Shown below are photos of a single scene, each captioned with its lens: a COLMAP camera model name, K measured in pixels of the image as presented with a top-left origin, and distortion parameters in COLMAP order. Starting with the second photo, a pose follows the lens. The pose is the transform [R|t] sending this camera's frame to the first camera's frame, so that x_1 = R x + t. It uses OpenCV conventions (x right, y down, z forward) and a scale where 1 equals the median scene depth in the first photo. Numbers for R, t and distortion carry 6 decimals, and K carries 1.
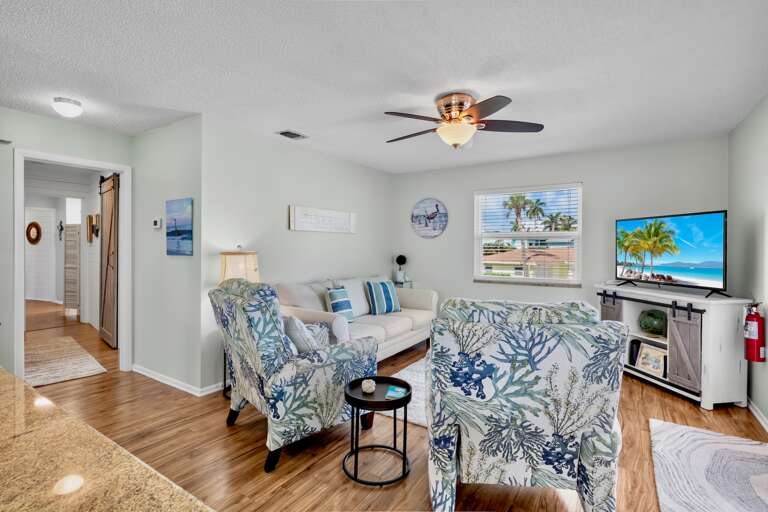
lens RADIAL K [[373.4, 0, 385.2], [0, 373.4, 250.1], [0, 0, 1]] dist [-0.003543, -0.000884]
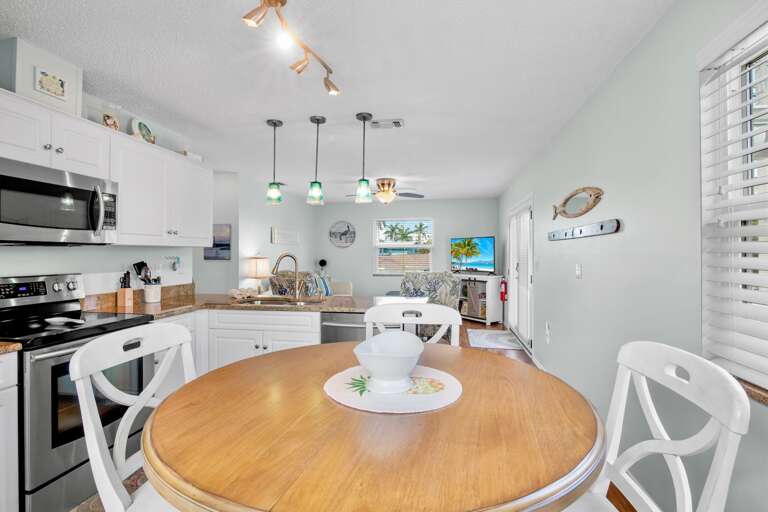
lens RADIAL K [[390.7, 0, 384.0], [0, 390.7, 256.0], [0, 0, 1]] dist [0.000004, -0.000165]
pose [[0.915247, -0.007394, 0.402825, -0.558654], [0.009344, 0.999952, -0.002878, 0.009860], [-0.402785, 0.006398, 0.915272, -0.772376]]
